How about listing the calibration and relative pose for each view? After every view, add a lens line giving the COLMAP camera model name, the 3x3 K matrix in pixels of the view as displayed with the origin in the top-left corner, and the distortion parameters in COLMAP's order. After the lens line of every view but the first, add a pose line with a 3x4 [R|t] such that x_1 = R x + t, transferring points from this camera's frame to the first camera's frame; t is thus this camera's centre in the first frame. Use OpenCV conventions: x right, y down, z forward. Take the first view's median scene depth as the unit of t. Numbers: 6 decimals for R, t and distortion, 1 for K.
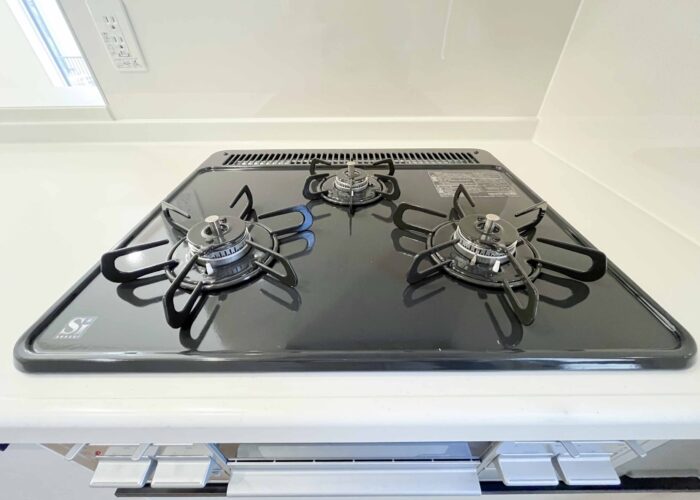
lens RADIAL K [[282.1, 0, 350.1], [0, 282.1, 253.5], [0, 0, 1]] dist [-0.005070, -0.000351]
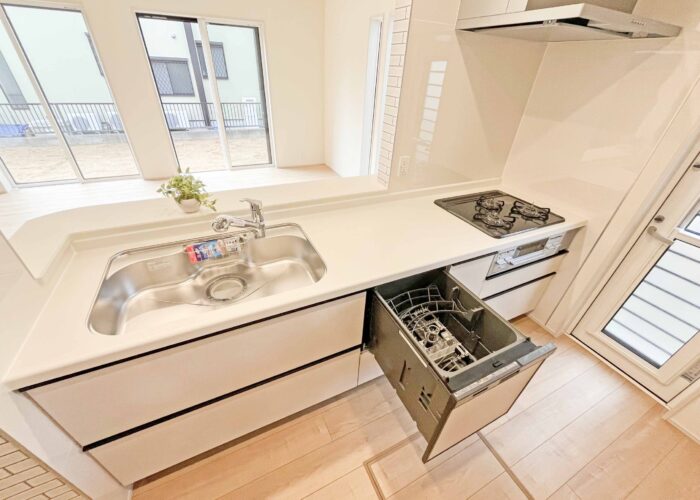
lens RADIAL K [[282.1, 0, 350.1], [0, 282.1, 253.5], [0, 0, 1]] dist [-0.005070, -0.000351]
pose [[0.900252, -0.201327, 0.386023, -2.674932], [0.233339, 0.971676, -0.037408, 0.083313], [-0.367558, 0.123751, 0.921730, -1.413739]]
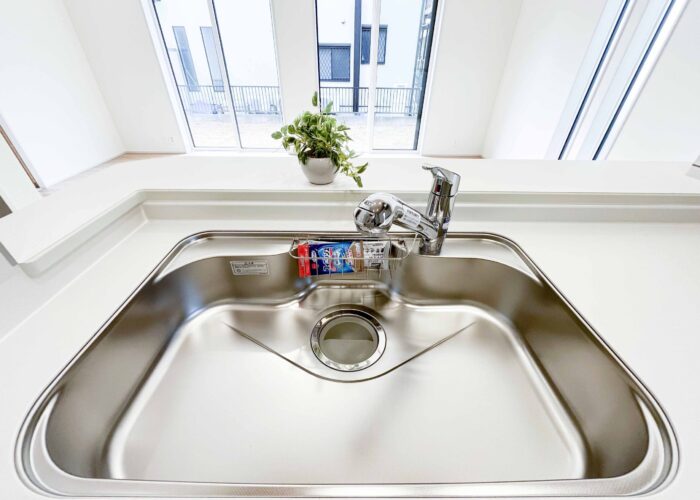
lens RADIAL K [[282.1, 0, 350.1], [0, 282.1, 253.5], [0, 0, 1]] dist [-0.005070, -0.000351]
pose [[0.999862, 0.008888, 0.014026, -2.766262], [-0.007903, 0.997604, -0.068724, -0.236135], [-0.014603, 0.068604, 0.997537, -0.083417]]
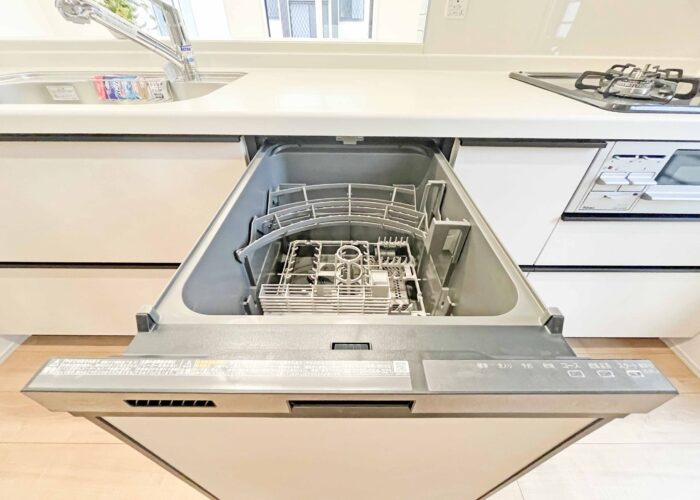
lens RADIAL K [[282.1, 0, 350.1], [0, 282.1, 253.5], [0, 0, 1]] dist [-0.005070, -0.000351]
pose [[0.999938, 0.009736, 0.005360, -1.444175], [-0.009780, 0.999919, 0.008170, 0.679171], [-0.005280, -0.008222, 0.999952, -0.595251]]
